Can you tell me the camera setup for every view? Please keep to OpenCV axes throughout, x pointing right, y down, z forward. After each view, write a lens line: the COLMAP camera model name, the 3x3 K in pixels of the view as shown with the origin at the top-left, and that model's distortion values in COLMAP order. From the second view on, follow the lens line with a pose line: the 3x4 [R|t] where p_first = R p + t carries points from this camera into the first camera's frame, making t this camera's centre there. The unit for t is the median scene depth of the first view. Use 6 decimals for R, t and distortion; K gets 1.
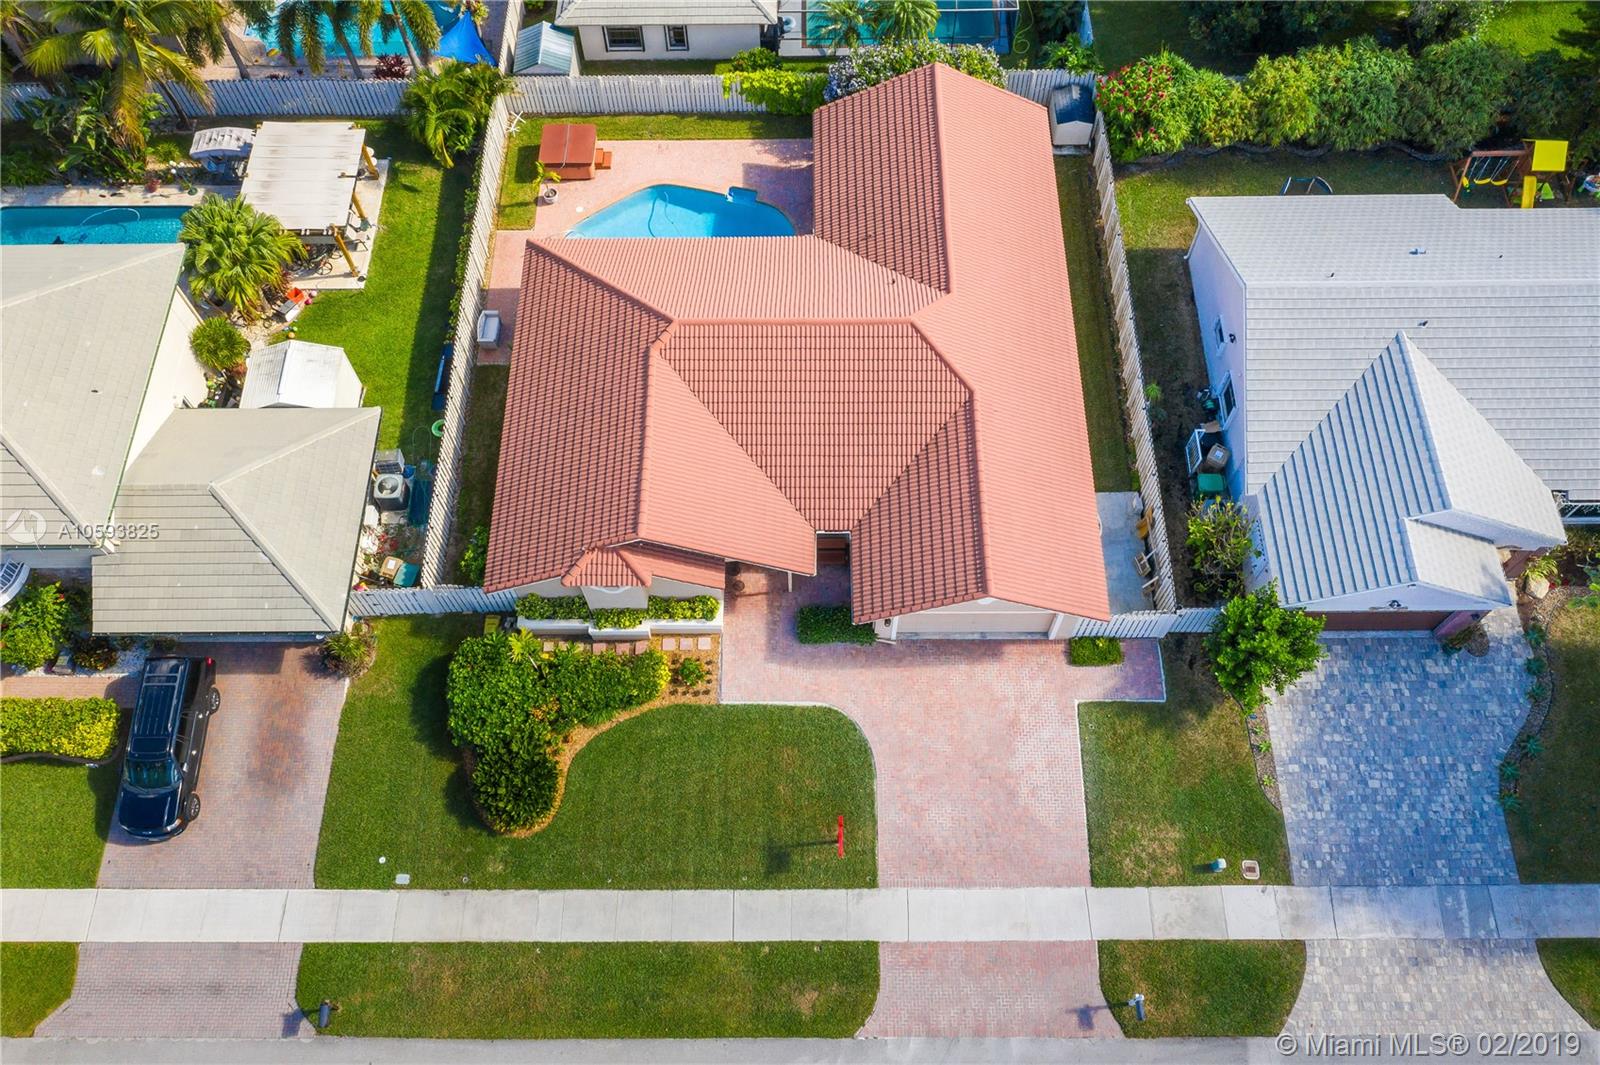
lens RADIAL K [[1283.0, 0, 800.0], [0, 1283.0, 532.5], [0, 0, 1]] dist [-0.053340, -0.002421]
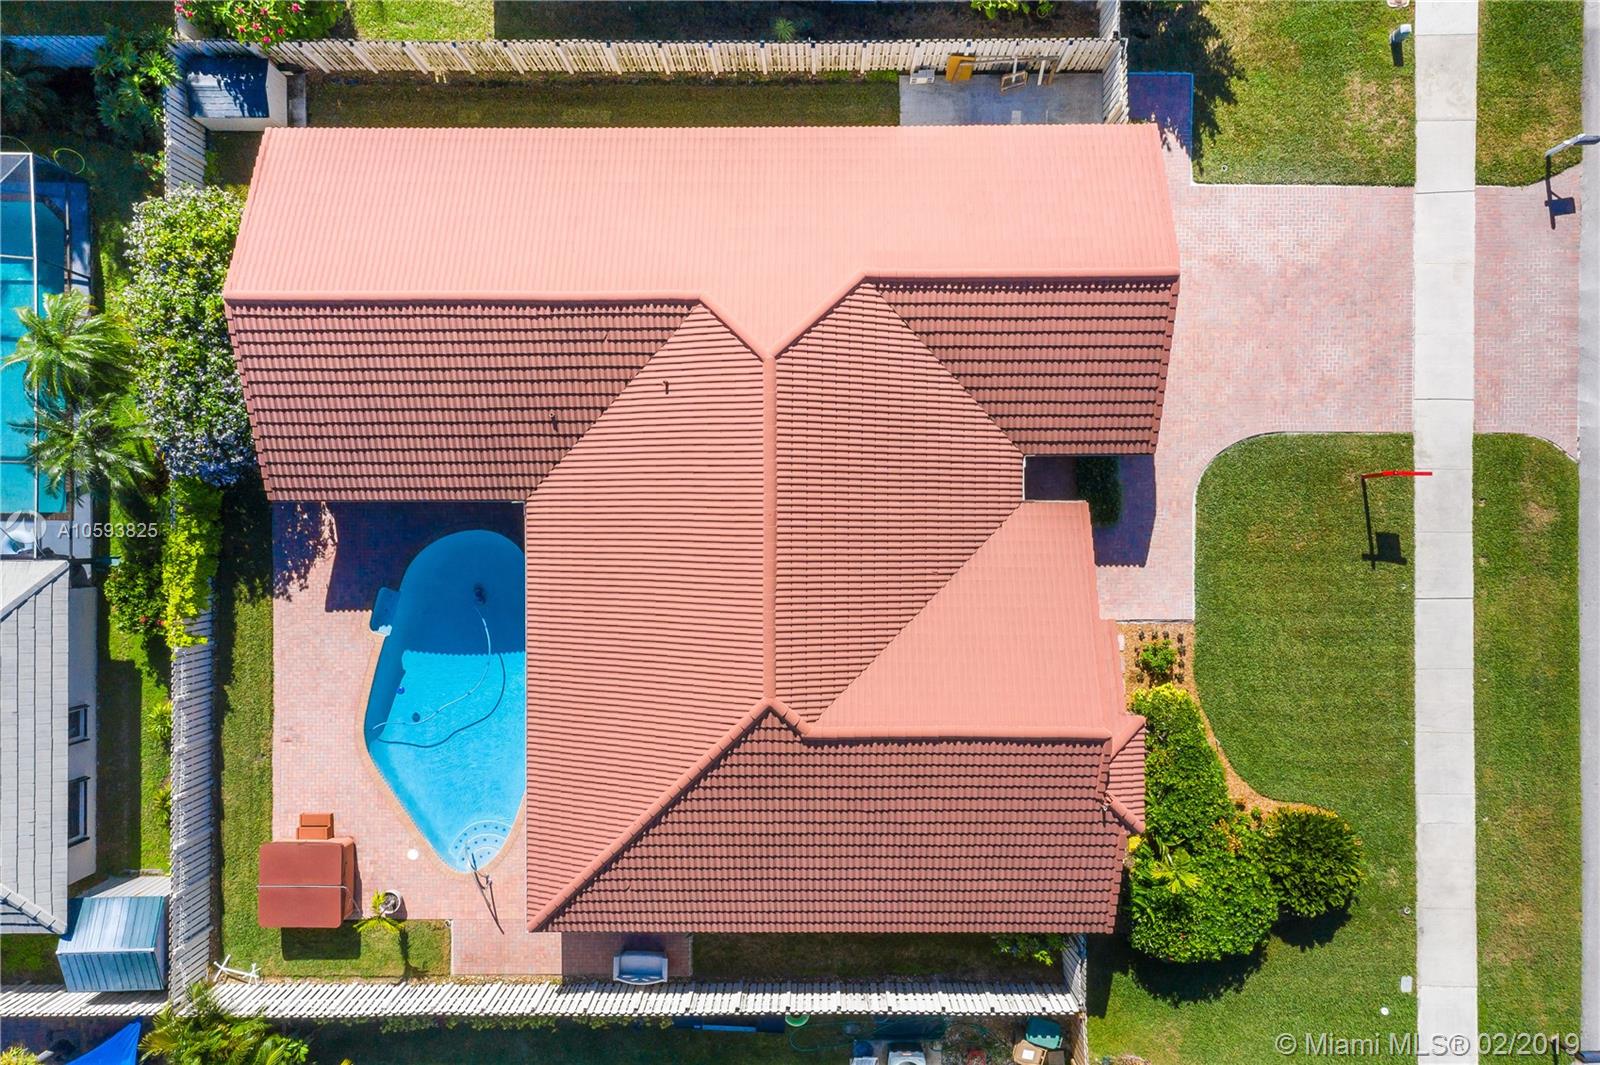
lens RADIAL K [[1282.9, 0, 800.0], [0, 1282.9, 532.5], [0, 0, 1]] dist [0.005760, 0.007064]
pose [[-0.000499, -0.999995, 0.003032, -0.008576], [0.894388, 0.000910, 0.447291, -0.462804], [-0.447292, 0.002935, 0.894383, 0.385233]]
